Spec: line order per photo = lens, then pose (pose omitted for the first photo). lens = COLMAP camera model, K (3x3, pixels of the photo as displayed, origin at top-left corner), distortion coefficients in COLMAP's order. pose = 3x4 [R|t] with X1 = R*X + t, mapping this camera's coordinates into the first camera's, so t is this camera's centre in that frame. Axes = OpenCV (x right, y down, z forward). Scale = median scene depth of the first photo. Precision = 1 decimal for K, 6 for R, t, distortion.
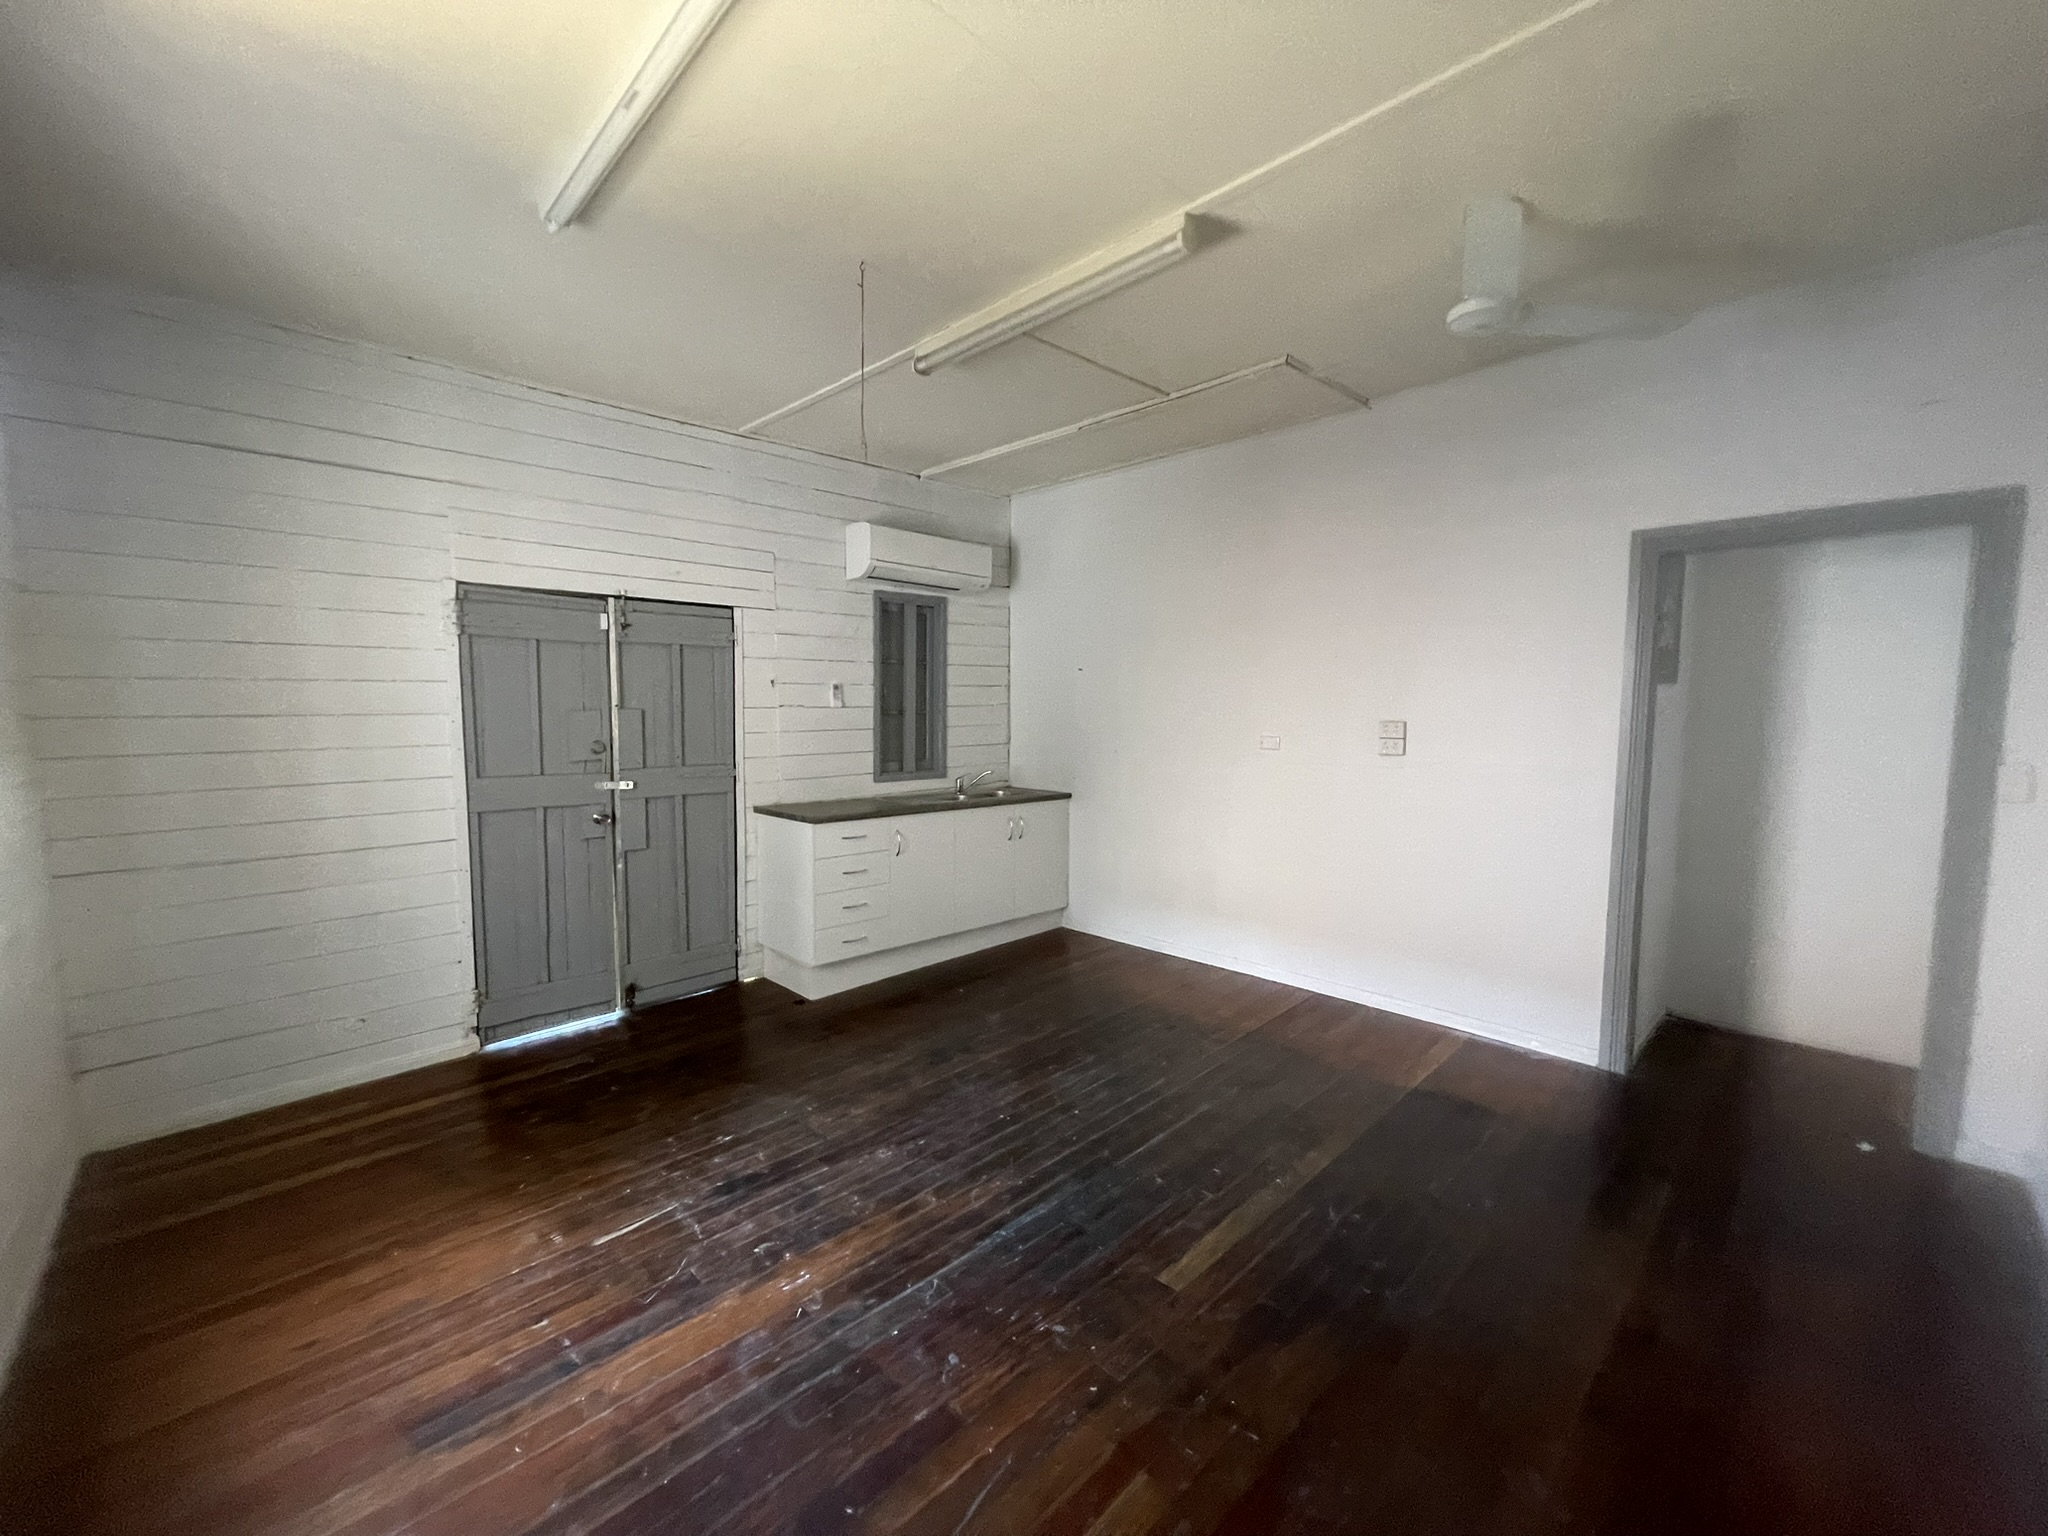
lens RADIAL K [[822.5, 0, 1019.6], [0, 822.5, 770.5], [0, 0, 1]] dist [-0.003103, 0.000165]
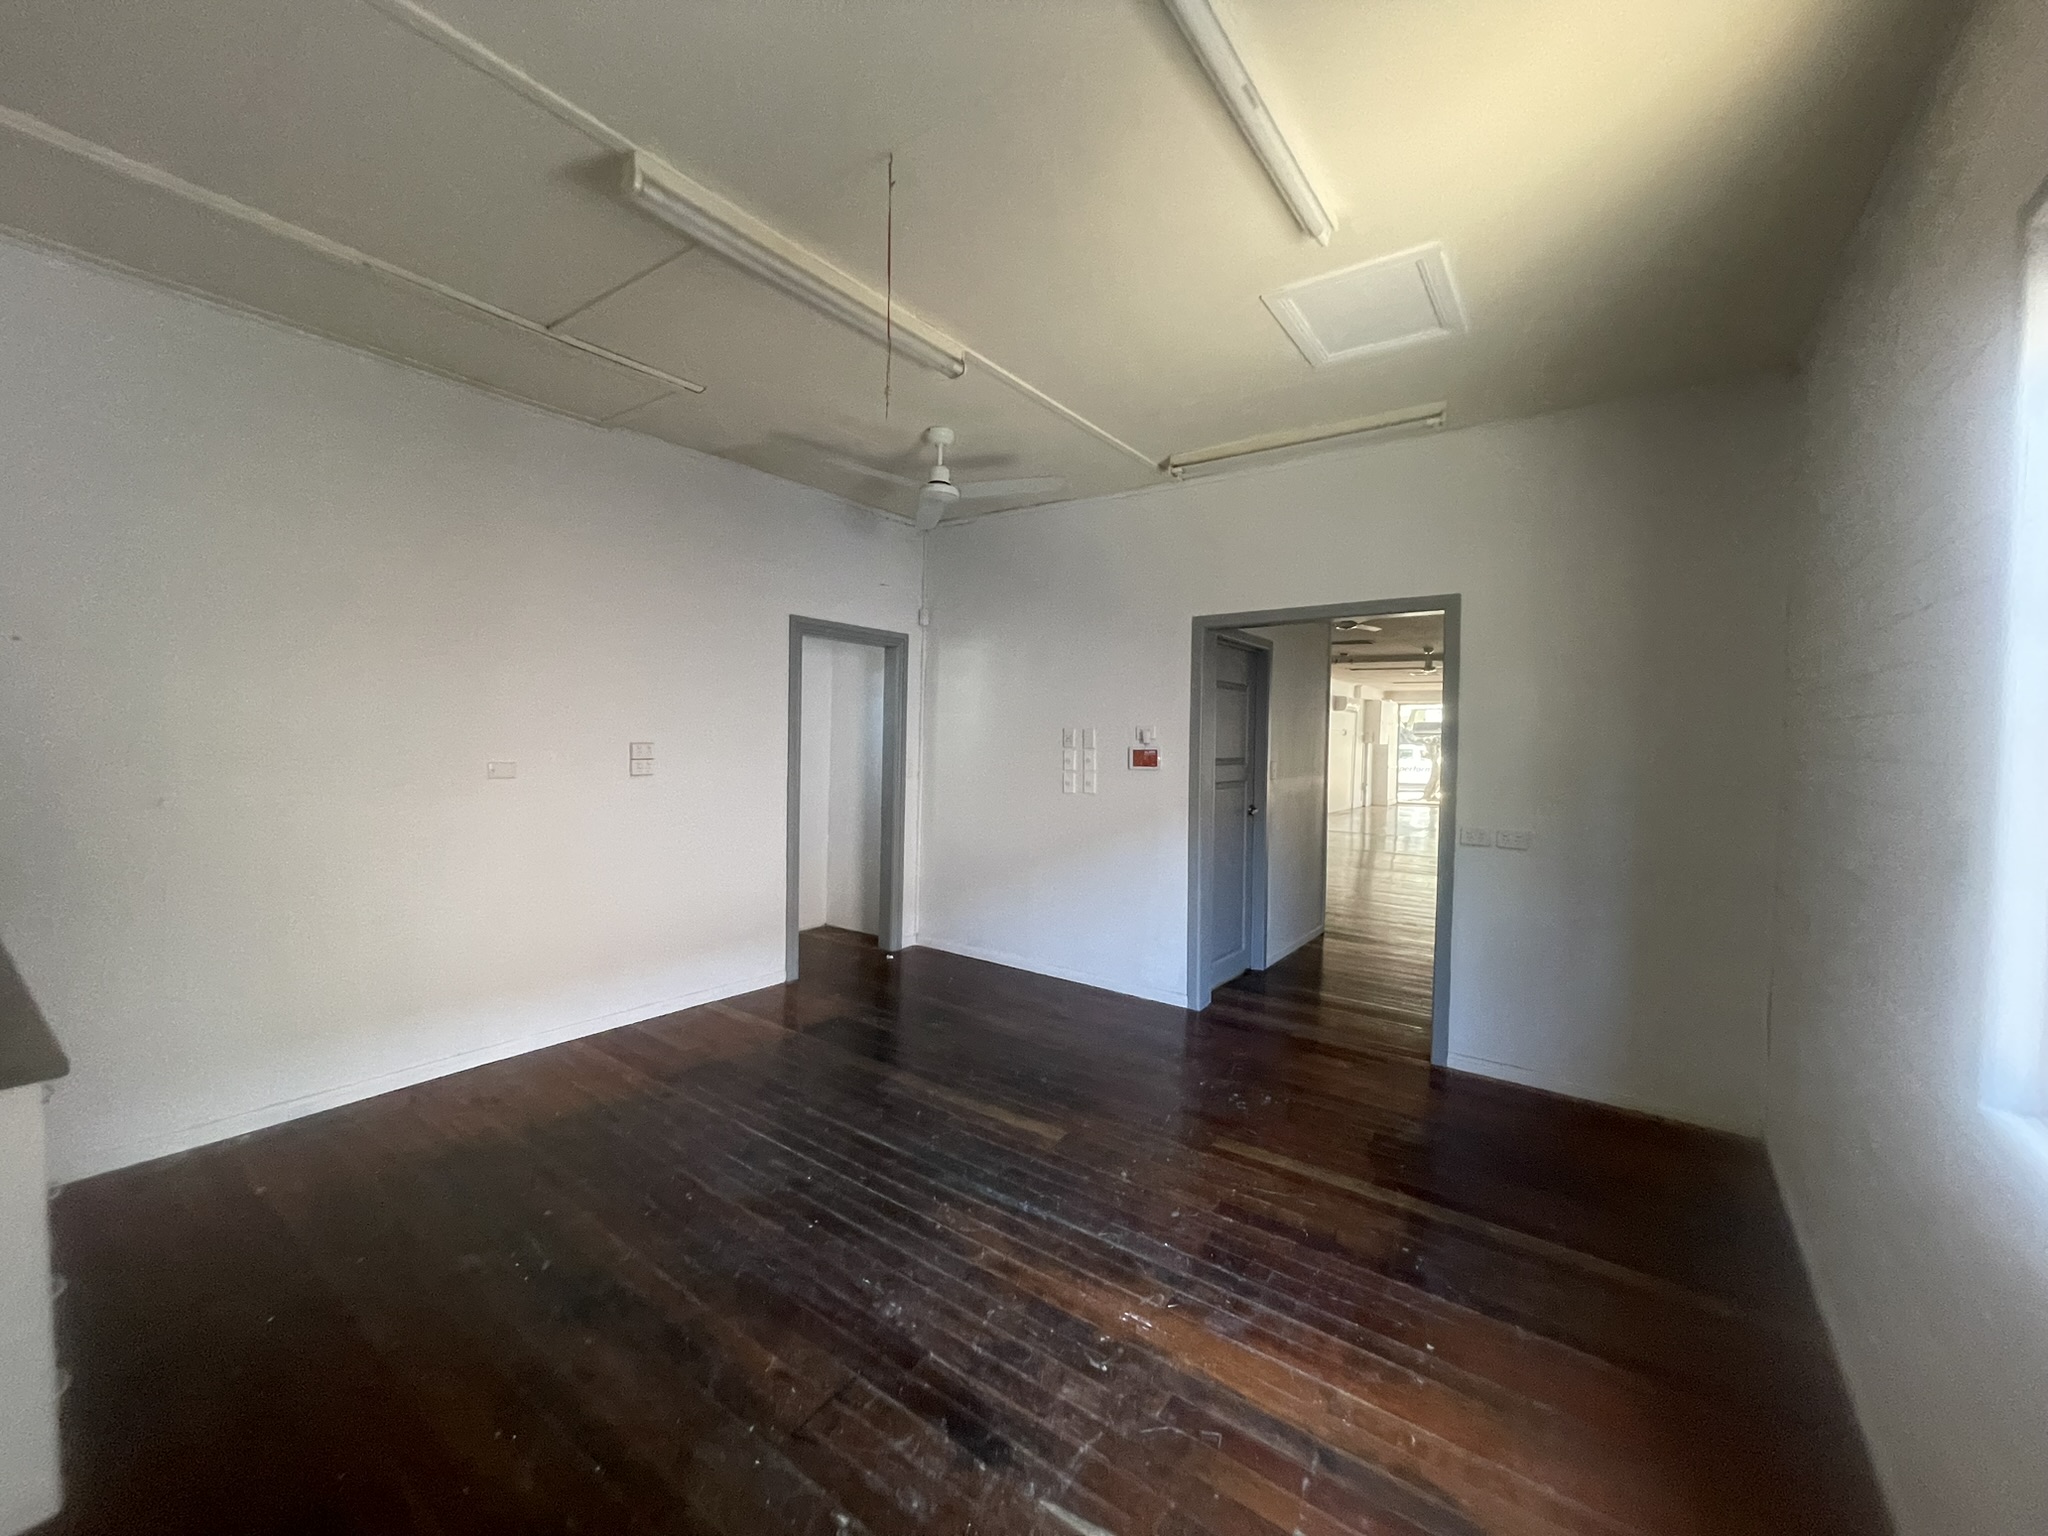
lens RADIAL K [[822.5, 0, 1020.8], [0, 822.5, 767.5], [0, 0, 1]] dist [-0.003103, 0.000165]
pose [[-0.170565, -0.039109, 0.984570, -1.112921], [0.054667, 0.997297, 0.049085, -0.088823], [-0.983829, 0.062196, -0.167966, 1.176737]]
